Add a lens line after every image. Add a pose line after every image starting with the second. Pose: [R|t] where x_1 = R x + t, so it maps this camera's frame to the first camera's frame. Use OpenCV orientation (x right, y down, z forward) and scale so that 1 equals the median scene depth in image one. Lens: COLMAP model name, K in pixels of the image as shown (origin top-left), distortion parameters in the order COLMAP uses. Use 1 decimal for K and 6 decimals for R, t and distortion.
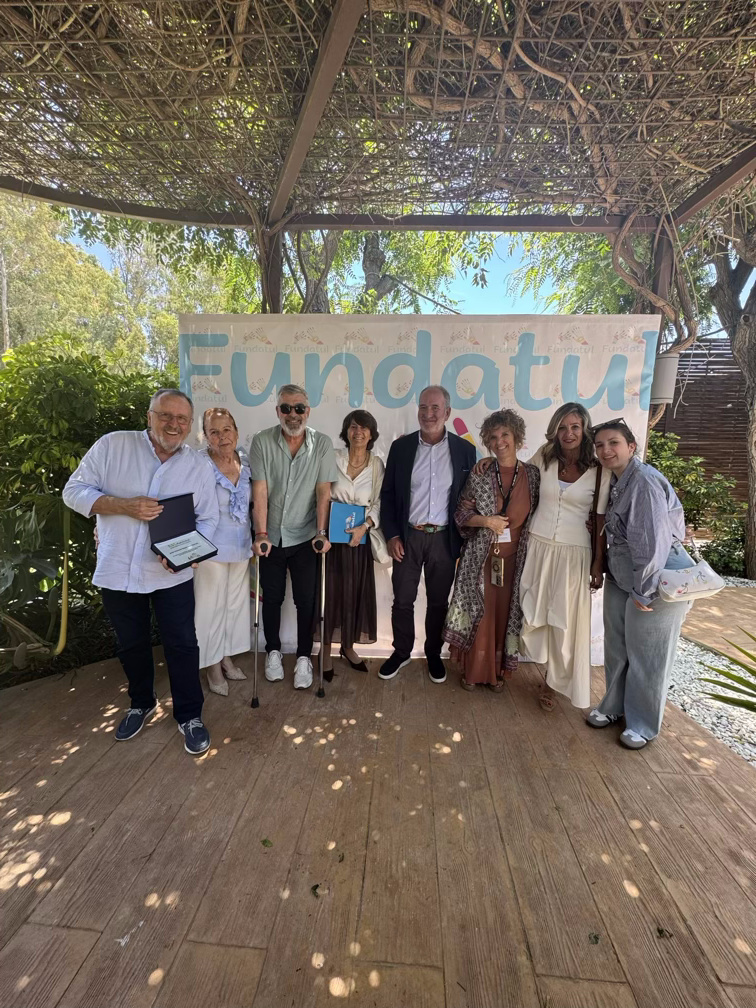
lens RADIAL K [[406.7, 0, 378.4], [0, 406.7, 500.6], [0, 0, 1]] dist [-0.003407, -0.000531]
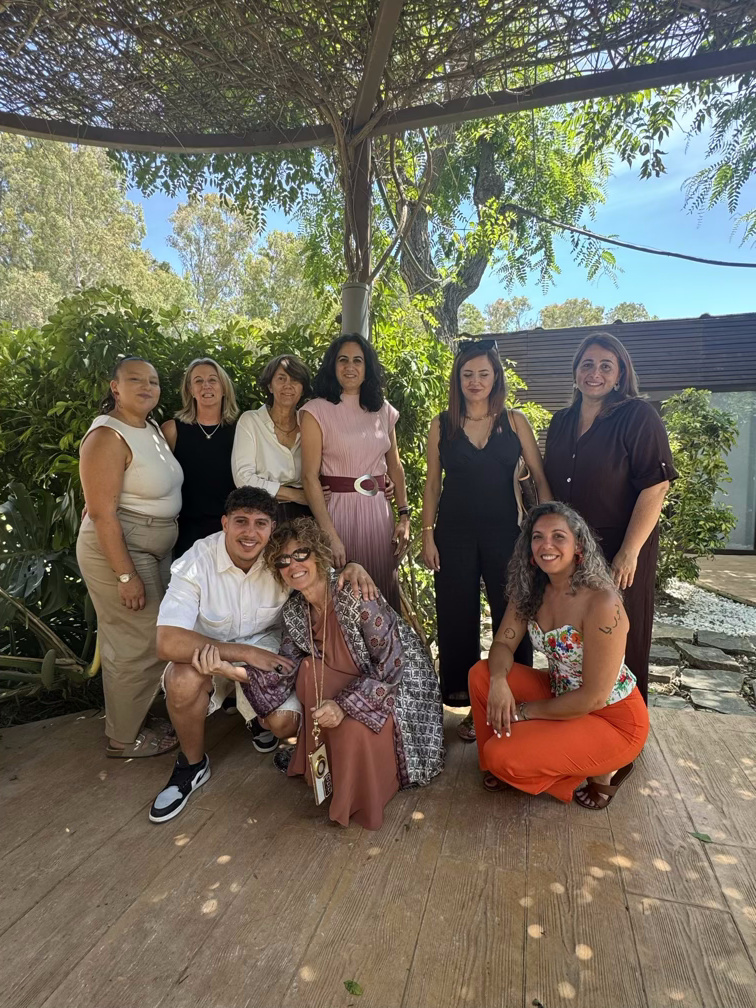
lens RADIAL K [[520.7, 0, 377.8], [0, 520.7, 502.7], [0, 0, 1]] dist [-0.002698, -0.001075]
pose [[0.976040, -0.020598, -0.216615, -0.030878], [0.006076, 0.997701, -0.067493, 0.095453], [0.217507, 0.064559, 0.973921, 0.113208]]
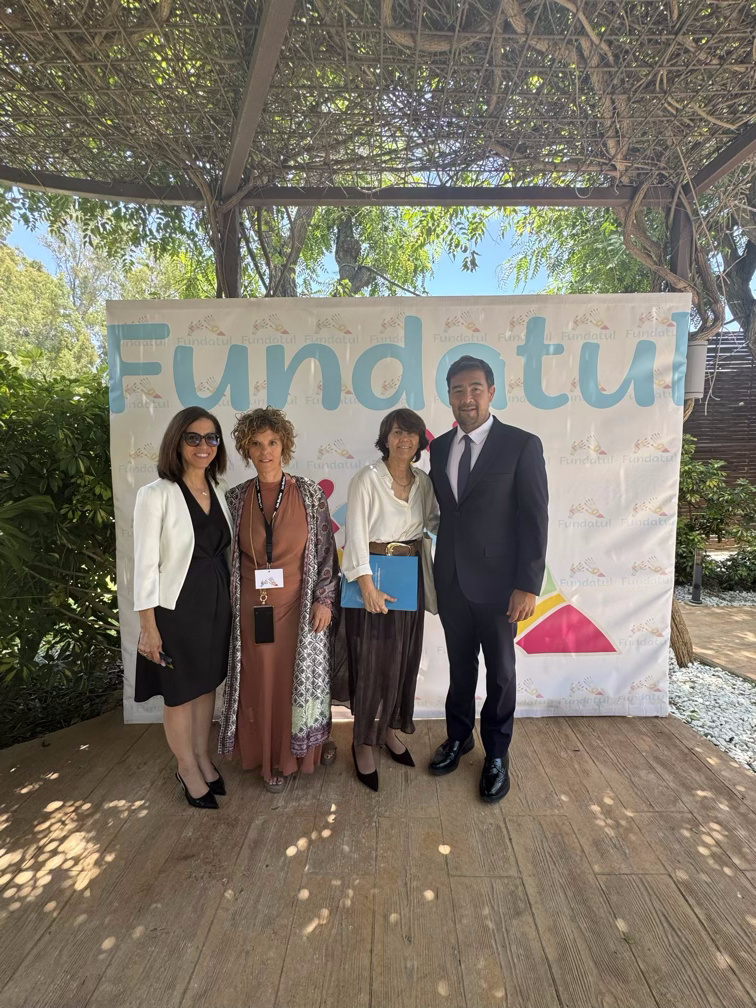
lens RADIAL K [[440.4, 0, 380.3], [0, 440.4, 500.4], [0, 0, 1]] dist [-0.009322, 0.000677]
pose [[0.998291, -0.034179, 0.047392, -0.008399], [0.036078, 0.998556, -0.039811, -0.011672], [-0.045963, 0.041453, 0.998083, 0.121359]]
